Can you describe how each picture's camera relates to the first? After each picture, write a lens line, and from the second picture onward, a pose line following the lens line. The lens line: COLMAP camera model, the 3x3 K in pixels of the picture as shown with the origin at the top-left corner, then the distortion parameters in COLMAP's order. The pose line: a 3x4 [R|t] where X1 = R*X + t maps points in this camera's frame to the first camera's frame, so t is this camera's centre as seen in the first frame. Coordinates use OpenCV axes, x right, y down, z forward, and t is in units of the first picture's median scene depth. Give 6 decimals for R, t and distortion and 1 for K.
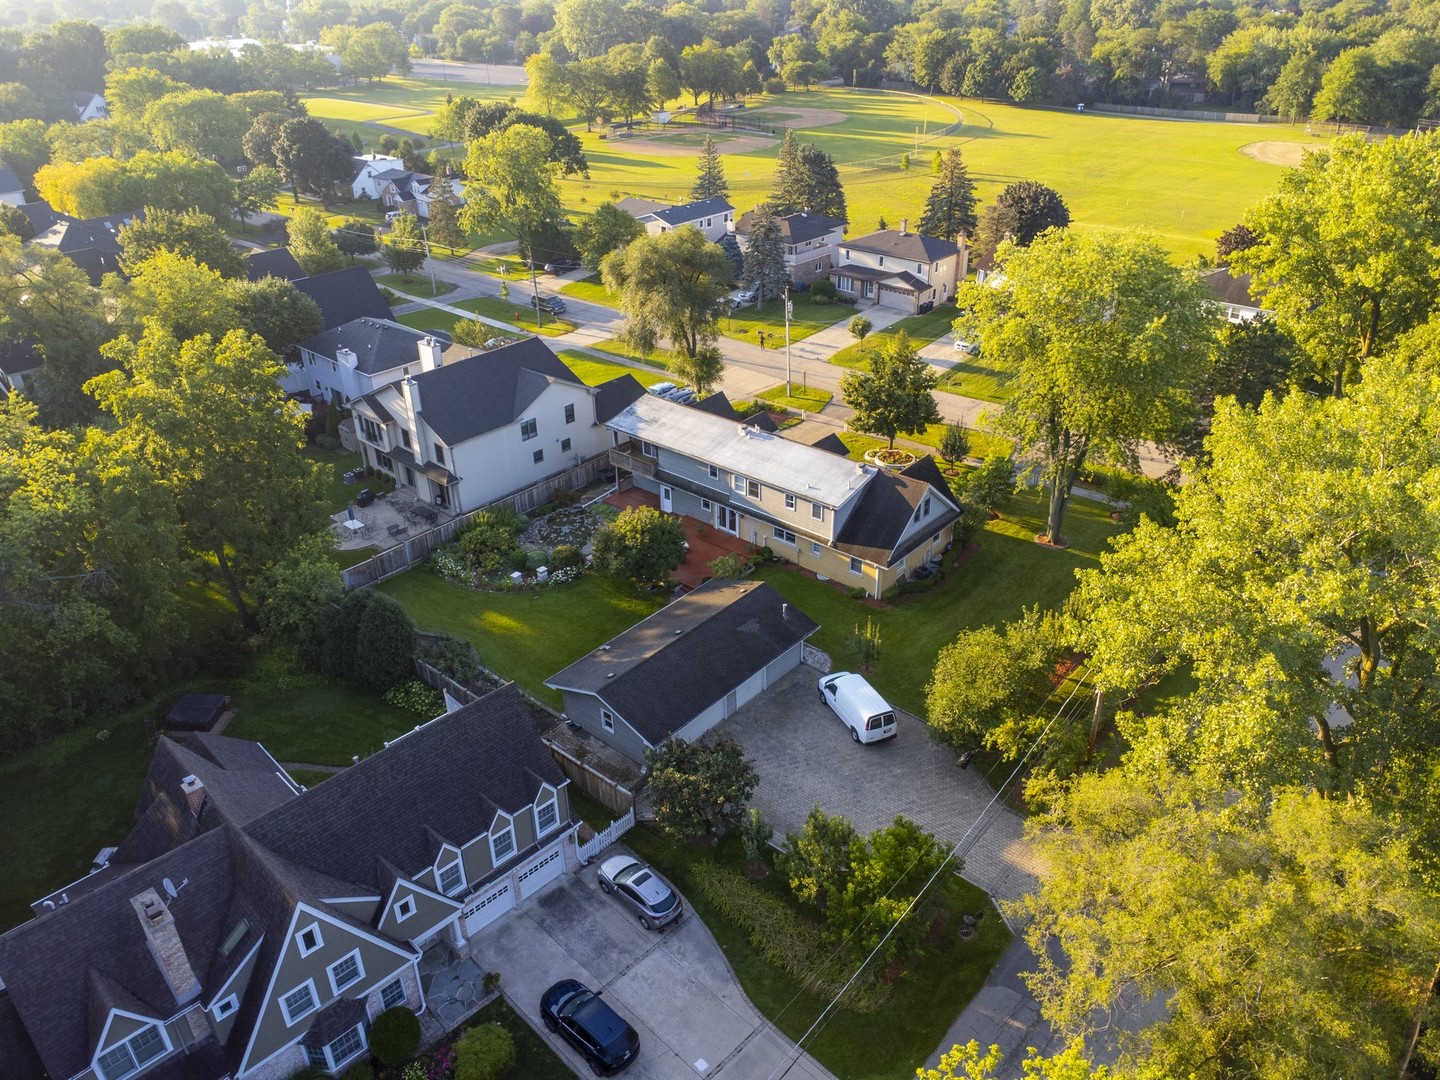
lens RADIAL K [[1040.0, 0, 723.6], [0, 1040.0, 531.7], [0, 0, 1]] dist [0.009319, -0.006724]
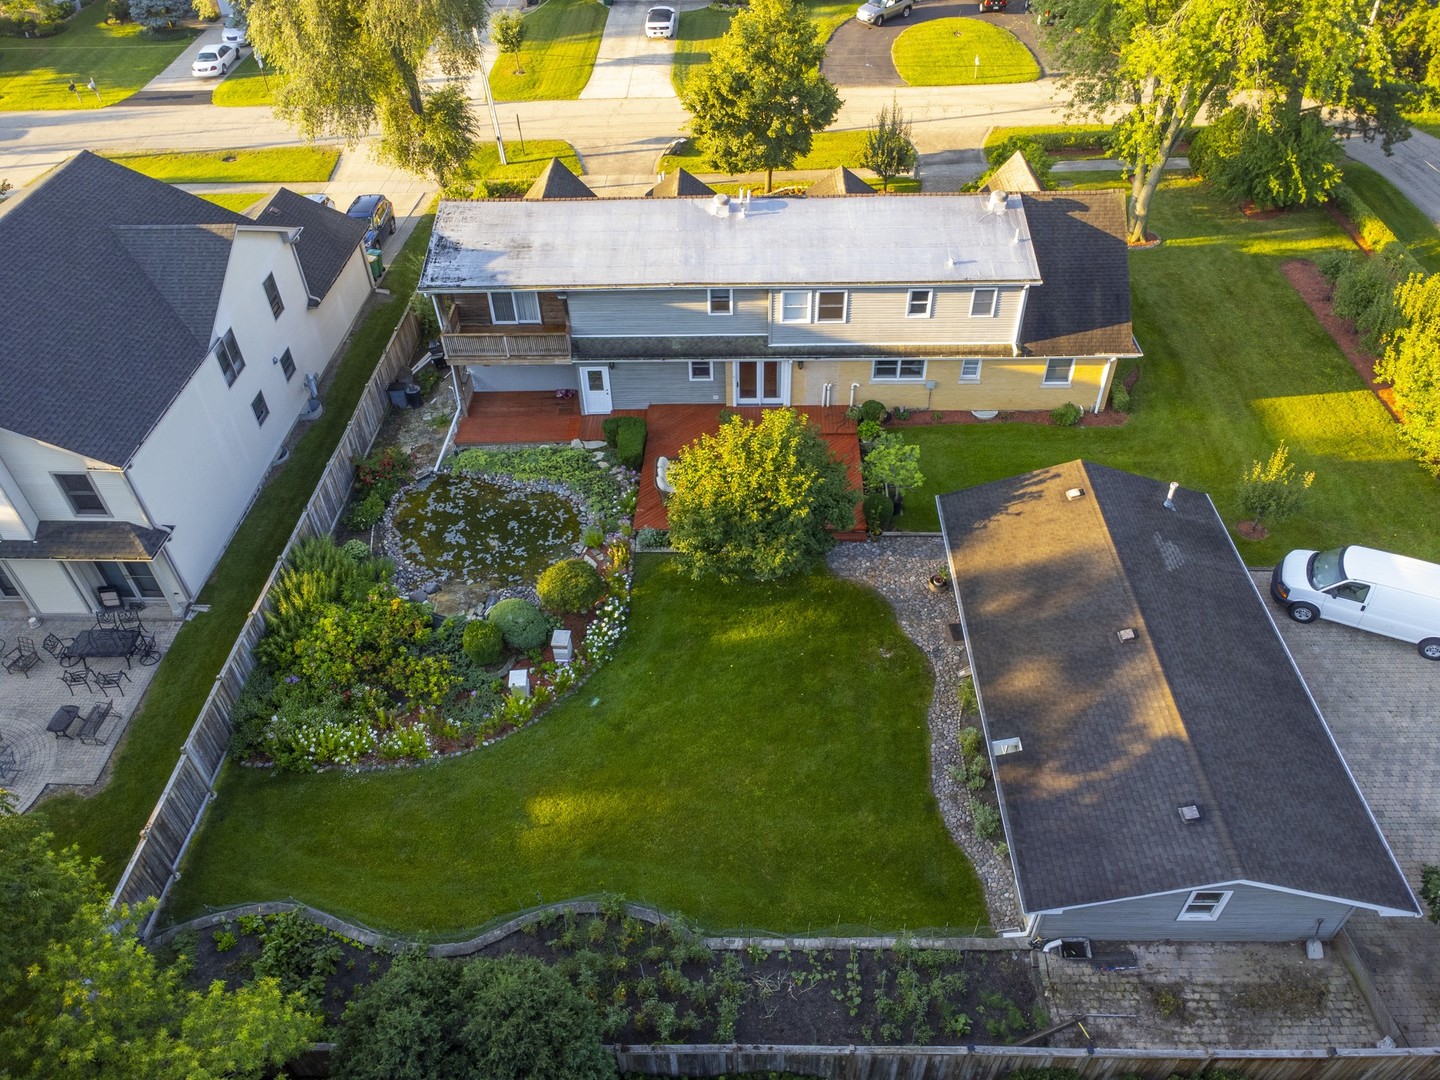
lens RADIAL K [[1040.0, 0, 728.7], [0, 1040.0, 531.8], [0, 0, 1]] dist [0.009319, -0.006724]
pose [[0.764247, -0.430704, 0.480021, -0.296543], [0.317826, 0.899176, 0.300779, -0.107738], [-0.561170, -0.077306, 0.824082, 0.574850]]
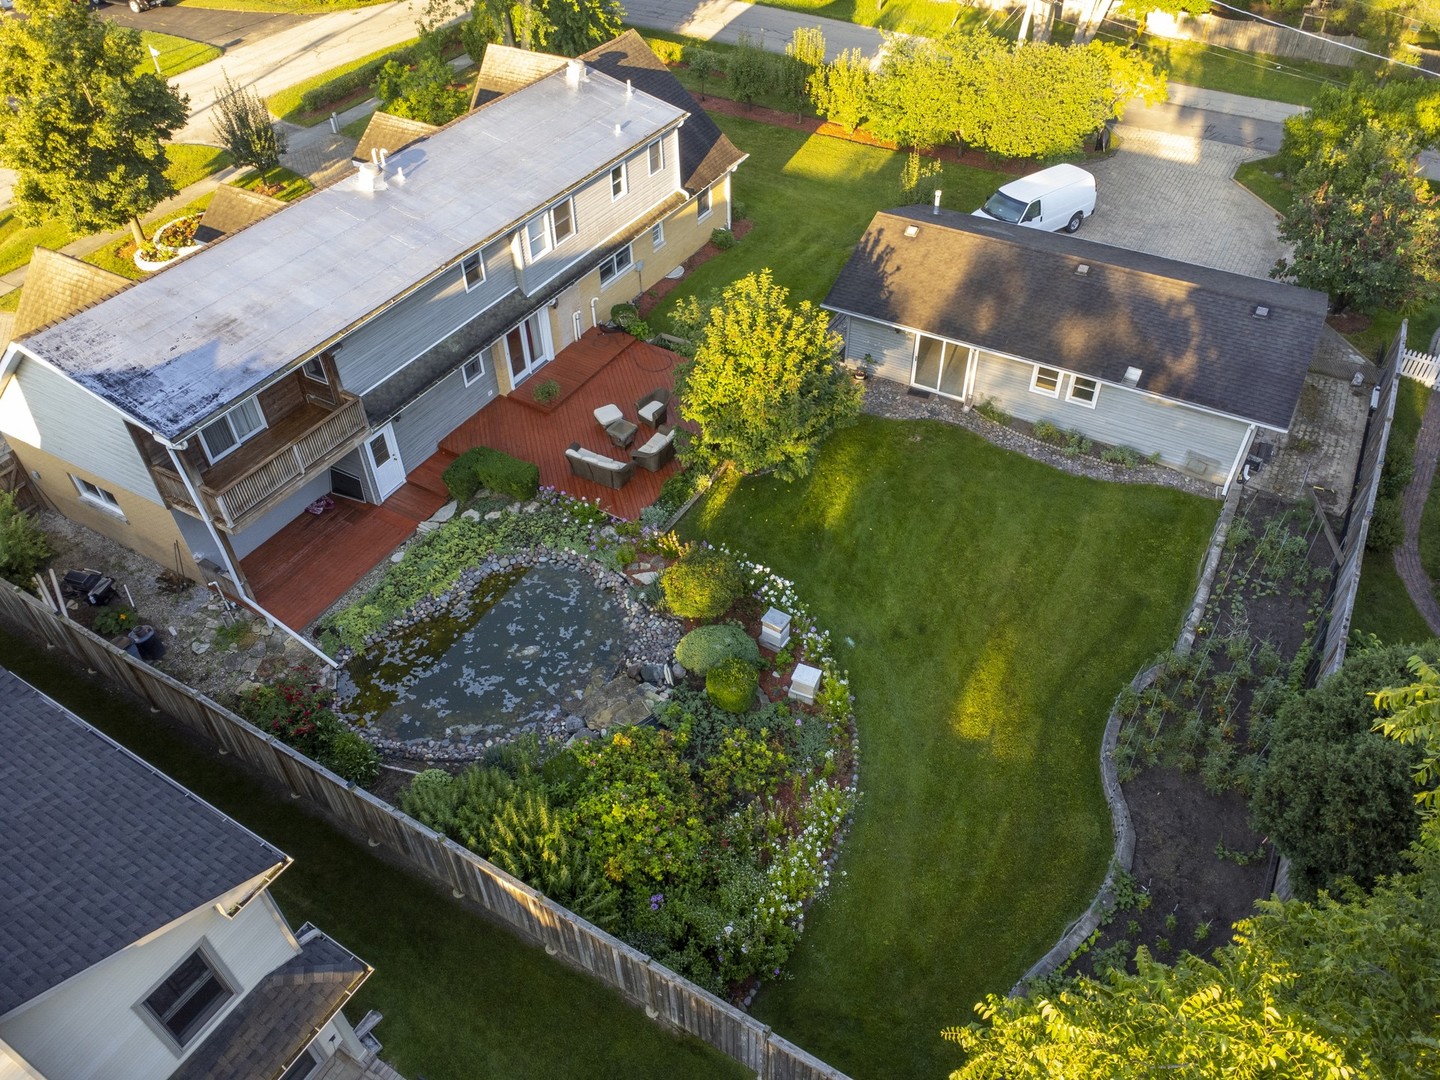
lens RADIAL K [[1040.0, 0, 728.0], [0, 1040.0, 534.7], [0, 0, 1]] dist [0.009319, -0.006724]
pose [[-0.190360, -0.647059, 0.738294, -0.399299], [0.488913, 0.589663, 0.642855, -0.210902], [-0.851309, 0.483336, 0.204107, 0.882029]]
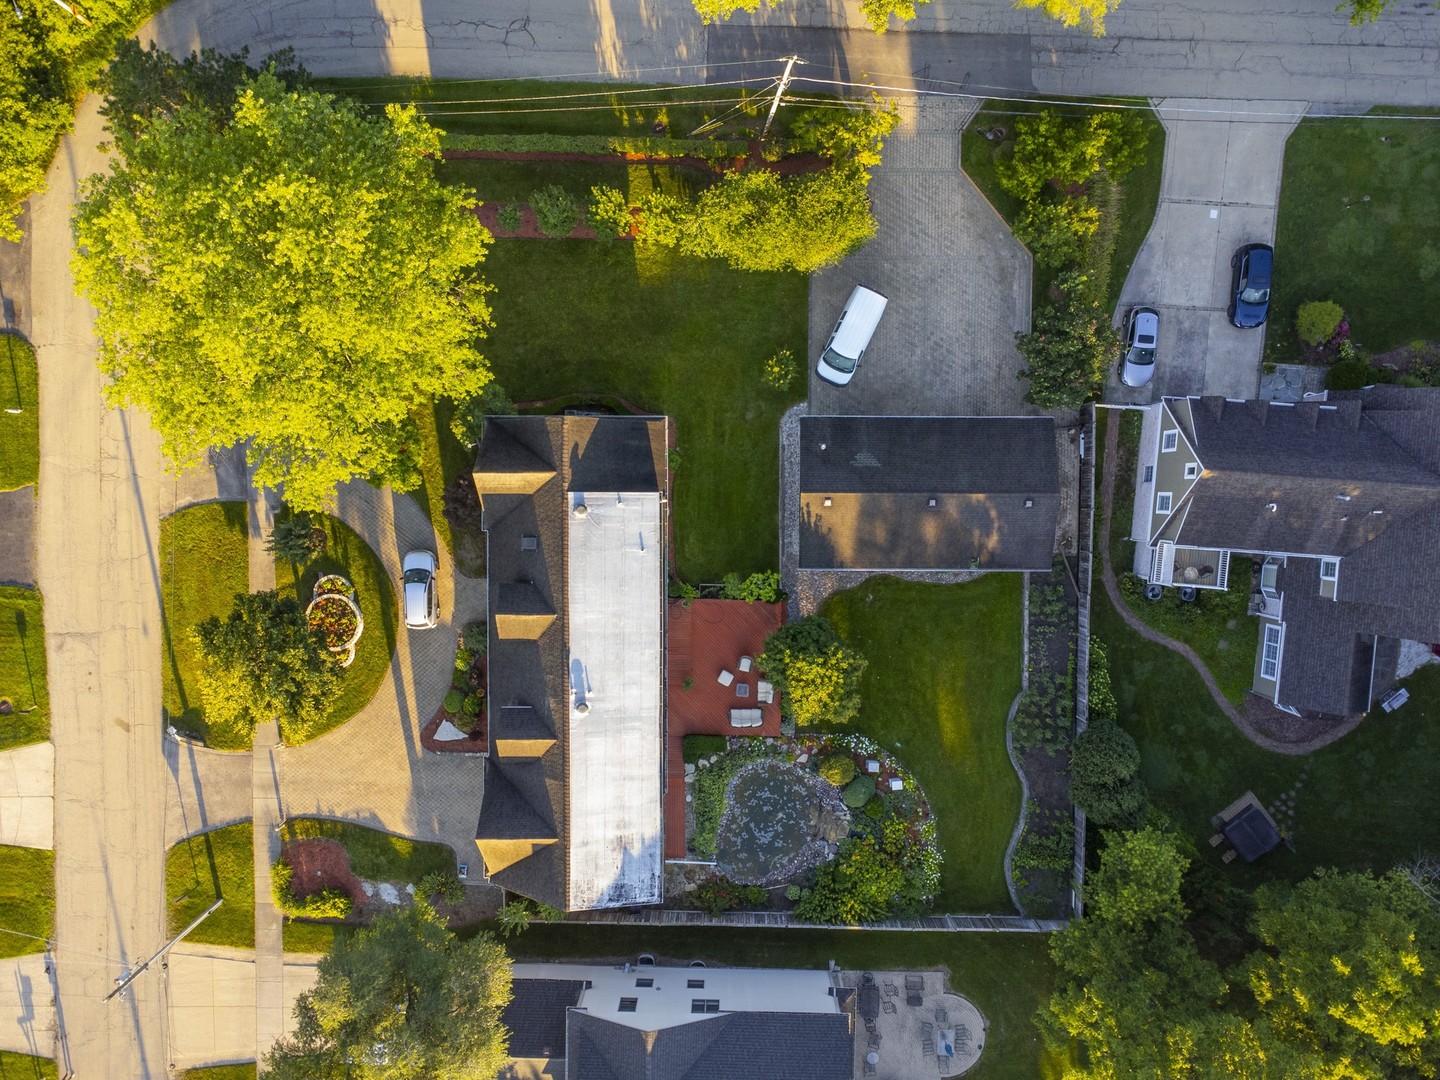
lens RADIAL K [[1040.0, 0, 730.0], [0, 1040.0, 532.3], [0, 0, 1]] dist [0.009319, -0.006724]
pose [[-0.649997, -0.759790, -0.014948, 0.056378], [0.378031, -0.340342, 0.860964, -0.639583], [-0.659240, 0.553973, 0.508445, 0.514724]]
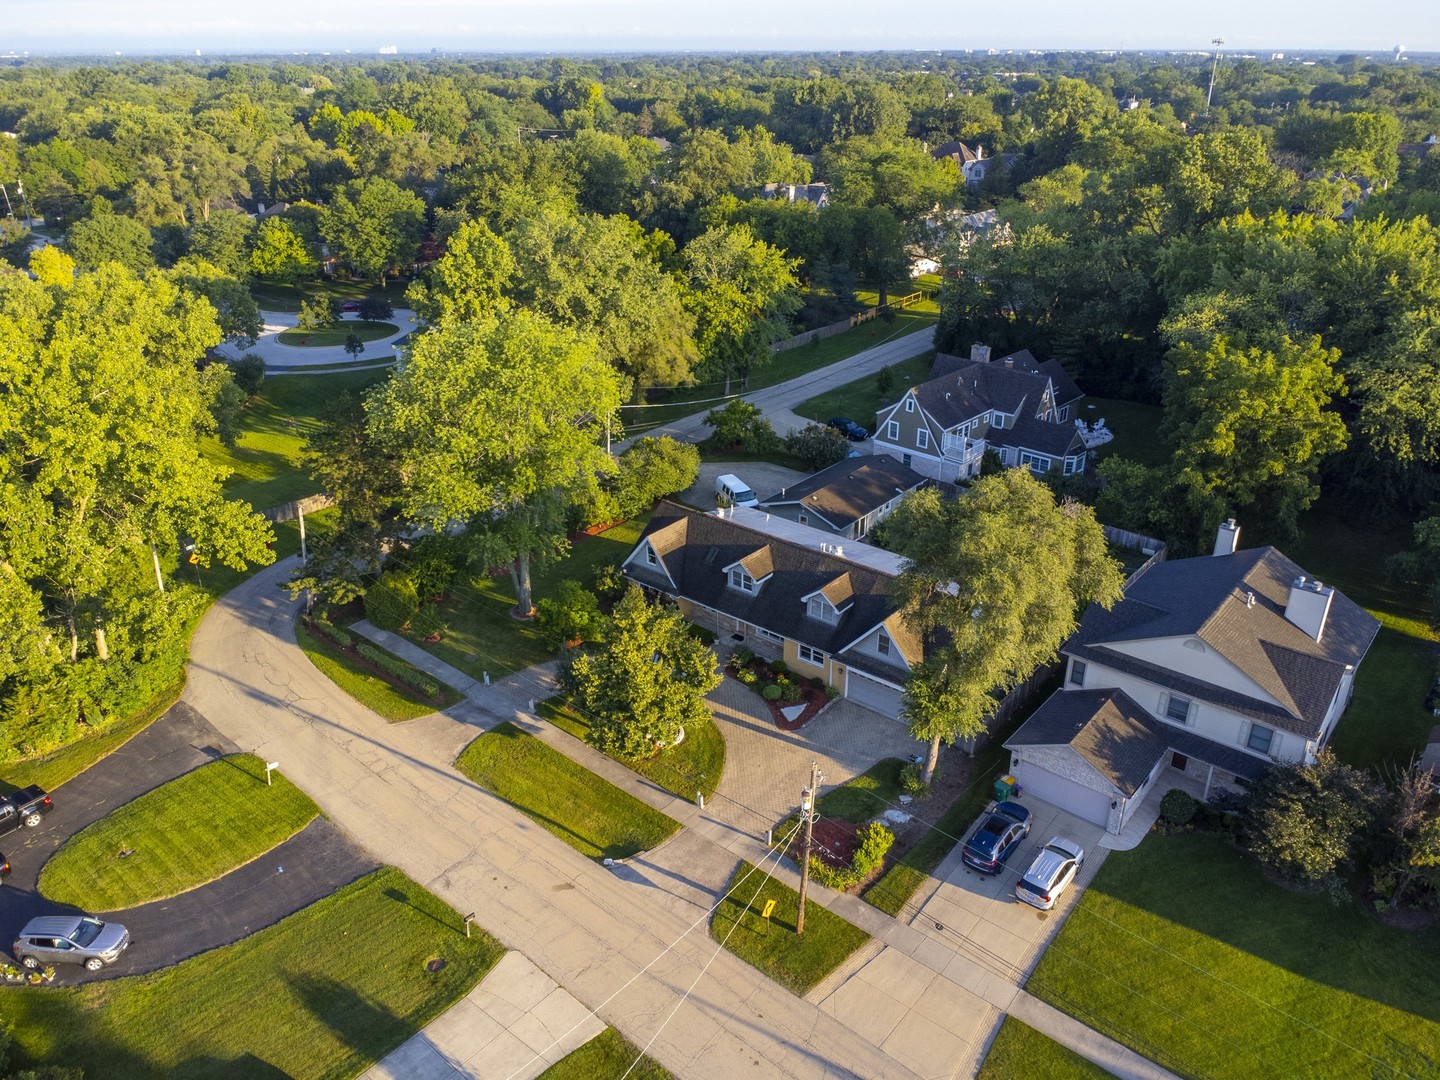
lens RADIAL K [[1040.0, 0, 727.4], [0, 1040.0, 532.4], [0, 0, 1]] dist [0.009319, -0.006724]
pose [[-0.999436, 0.023802, -0.023687, 0.140530], [-0.005179, 0.587715, 0.809051, -0.868548], [0.033178, 0.808718, -0.587260, 1.548125]]
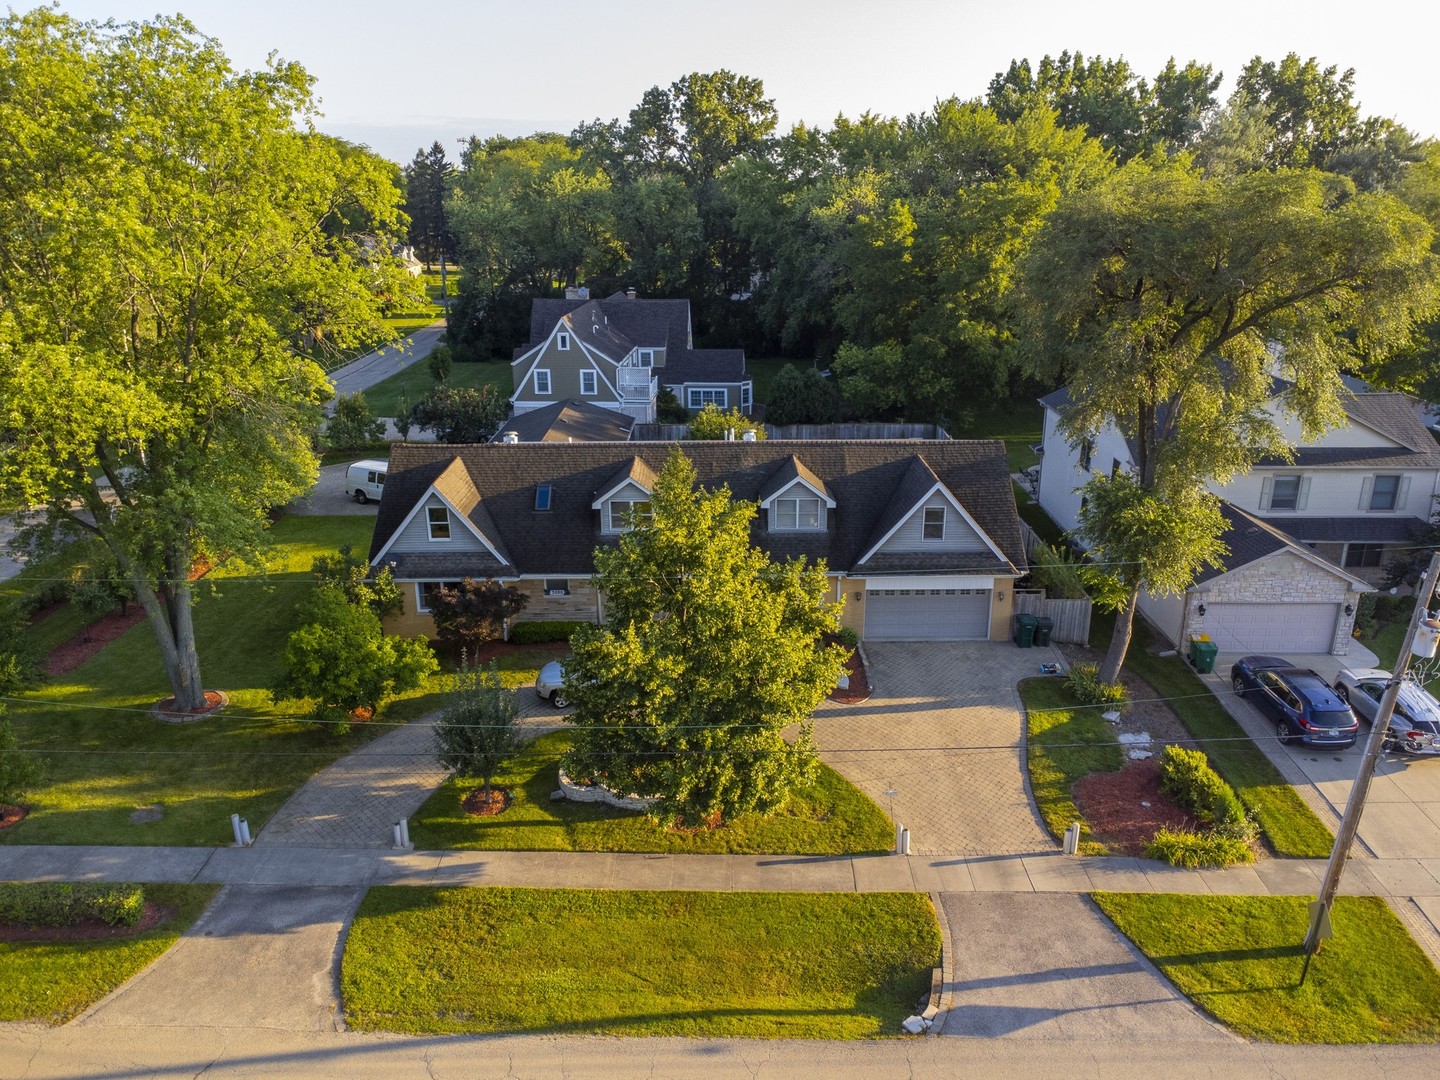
lens RADIAL K [[1040.0, 0, 726.0], [0, 1040.0, 535.7], [0, 0, 1]] dist [0.009319, -0.006724]
pose [[-0.752469, 0.223075, -0.619700, 0.412132], [-0.308641, 0.711761, 0.630981, -0.433147], [0.581835, 0.666058, -0.466728, 1.322278]]
